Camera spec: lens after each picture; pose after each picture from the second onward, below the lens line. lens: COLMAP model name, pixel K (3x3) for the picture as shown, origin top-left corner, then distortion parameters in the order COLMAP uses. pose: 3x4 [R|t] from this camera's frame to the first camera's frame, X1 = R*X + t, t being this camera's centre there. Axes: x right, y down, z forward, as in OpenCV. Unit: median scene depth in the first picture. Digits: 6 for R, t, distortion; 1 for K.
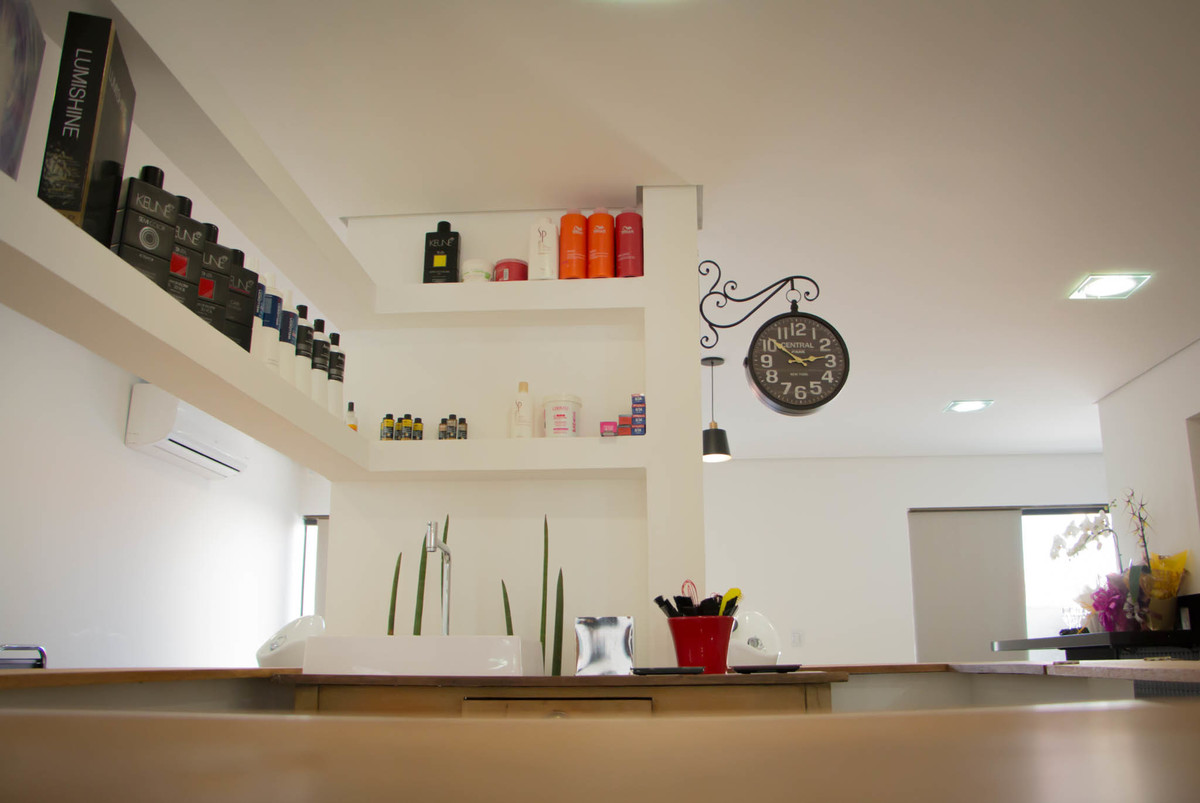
lens RADIAL K [[993.7, 0, 600.7], [0, 993.7, 442.3], [0, 0, 1]] dist [-0.128476, 0.000386]
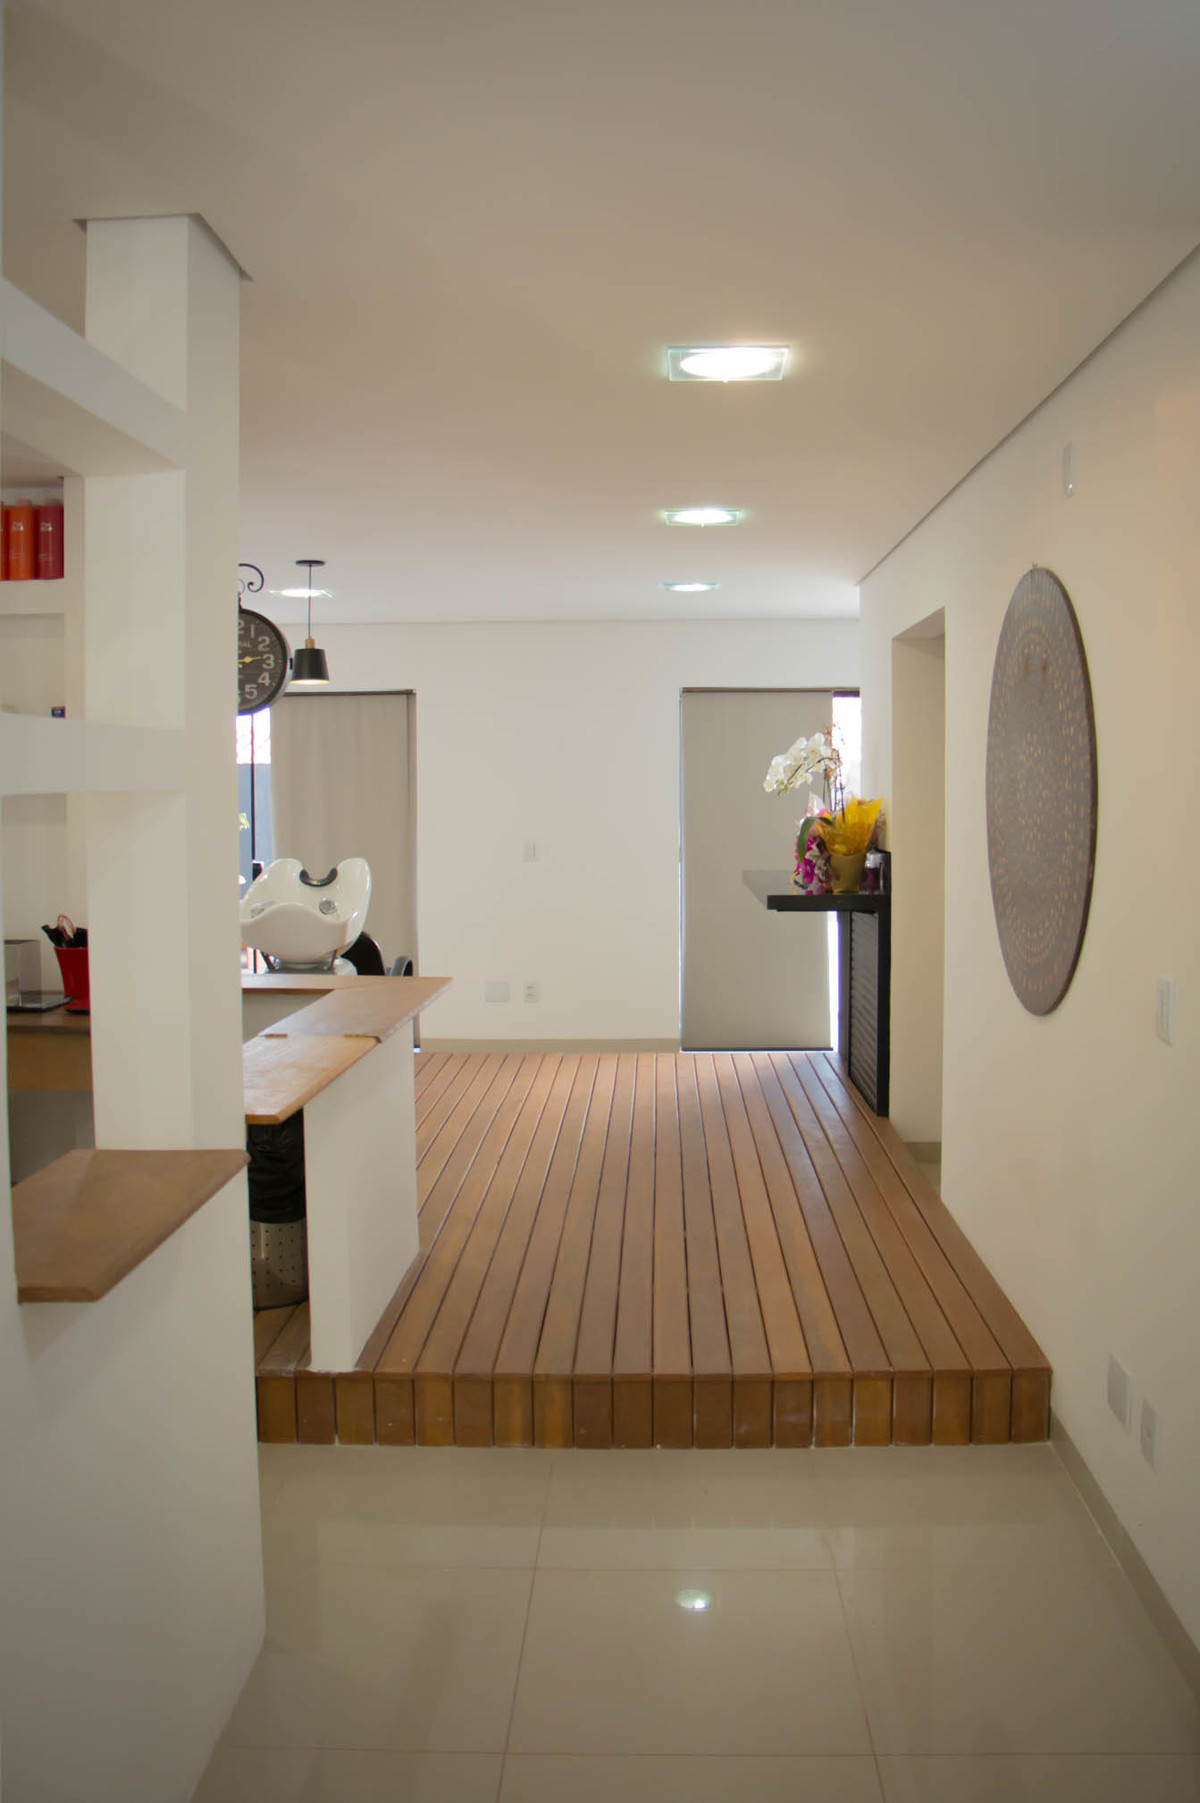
lens RADIAL K [[1521.9, 0, 601.6], [0, 1521.9, 835.8], [0, 0, 1]] dist [-0.160590, -0.000846]
pose [[0.999878, -0.002823, 0.015363, 0.528140], [-0.001219, 0.966439, 0.256892, -0.291211], [-0.015572, -0.256879, 0.966318, -0.434566]]
